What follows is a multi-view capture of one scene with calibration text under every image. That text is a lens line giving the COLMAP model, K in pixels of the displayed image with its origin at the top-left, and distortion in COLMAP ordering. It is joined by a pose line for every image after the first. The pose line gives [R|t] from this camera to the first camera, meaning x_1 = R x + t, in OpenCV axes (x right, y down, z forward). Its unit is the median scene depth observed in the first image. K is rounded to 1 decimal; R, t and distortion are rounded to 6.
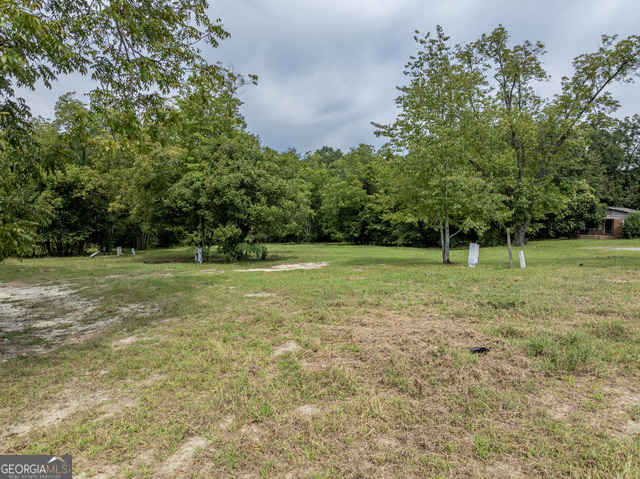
lens RADIAL K [[466.0, 0, 317.3], [0, 466.0, 237.3], [0, 0, 1]] dist [-0.010069, 0.007595]
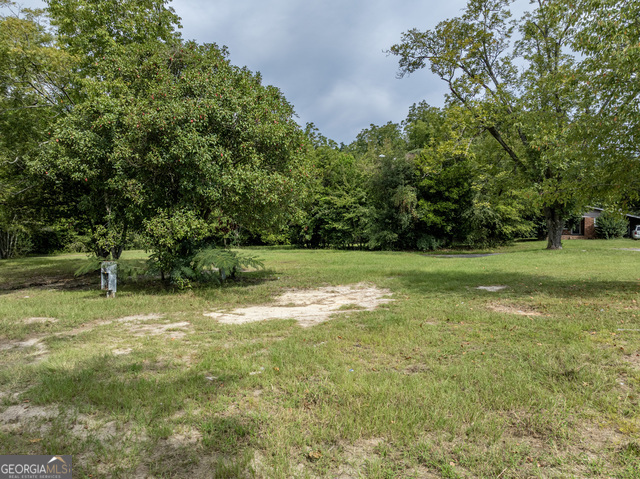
lens RADIAL K [[455.2, 0, 321.2], [0, 455.2, 243.6], [0, 0, 1]] dist [-0.026758, 0.001587]
pose [[0.973683, -0.007026, 0.227800, -0.143507], [0.005238, 0.999951, 0.008453, 0.002472], [-0.227848, -0.007038, 0.973671, 0.483680]]
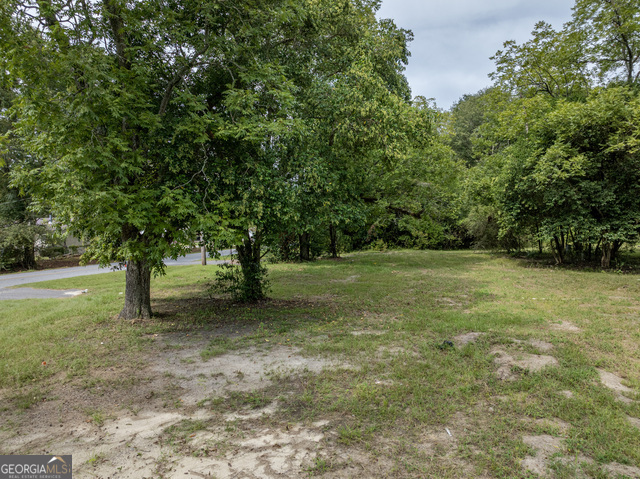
lens RADIAL K [[455.2, 0, 321.2], [0, 455.2, 243.6], [0, 0, 1]] dist [-0.026758, 0.001587]
pose [[0.516503, 0.057618, -0.854345, -0.378573], [-0.011633, 0.998114, 0.060281, -0.022332], [0.856206, -0.021197, 0.516199, 0.692806]]
